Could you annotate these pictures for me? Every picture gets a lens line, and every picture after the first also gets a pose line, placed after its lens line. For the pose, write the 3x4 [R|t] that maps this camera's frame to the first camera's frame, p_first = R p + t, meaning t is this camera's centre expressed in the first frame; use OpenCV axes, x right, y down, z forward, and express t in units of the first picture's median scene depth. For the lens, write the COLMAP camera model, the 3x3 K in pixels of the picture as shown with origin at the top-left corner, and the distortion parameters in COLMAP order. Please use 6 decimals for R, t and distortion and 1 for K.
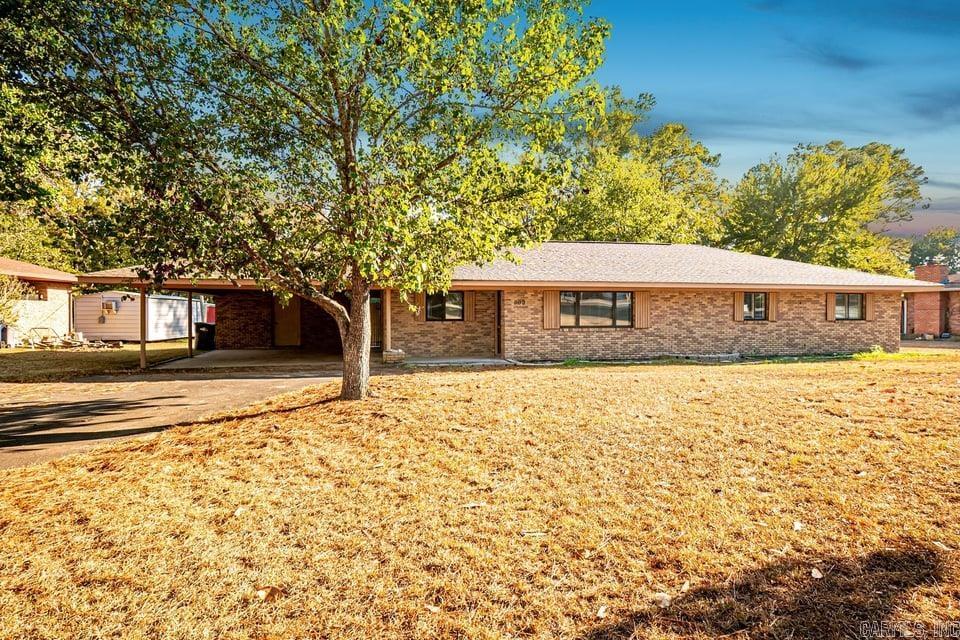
lens RADIAL K [[531.5, 0, 480.0], [0, 531.5, 320.0], [0, 0, 1]] dist [-0.001776, -0.000209]
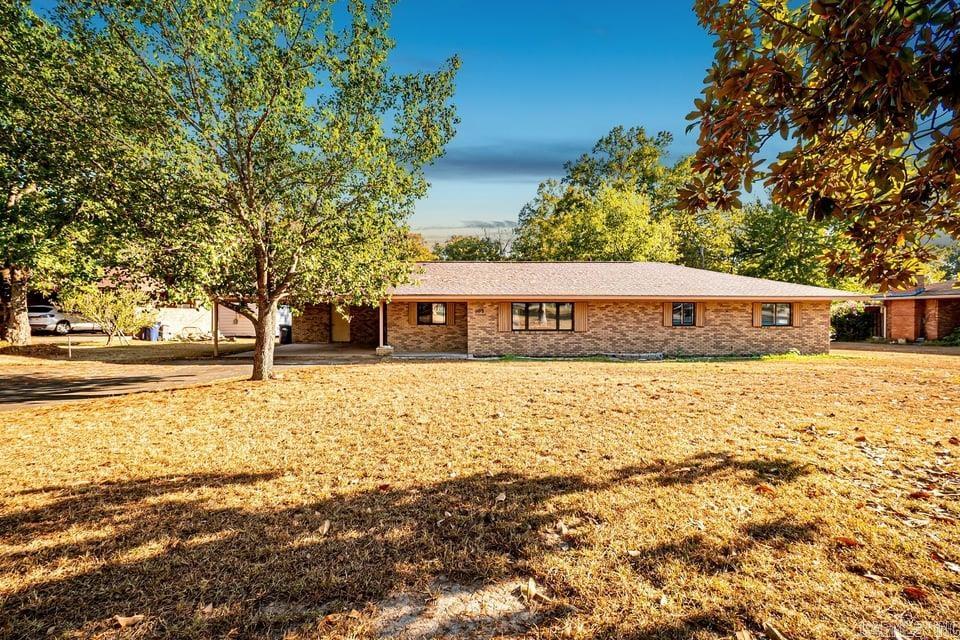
lens RADIAL K [[428.1, 0, 480.0], [0, 428.1, 320.0], [0, 0, 1]] dist [0.002390, 0.000126]
pose [[0.984690, 0.004320, -0.174263, 0.235827], [-0.004771, 0.999986, -0.002168, -0.008341], [0.174251, 0.002966, 0.984697, -0.033115]]
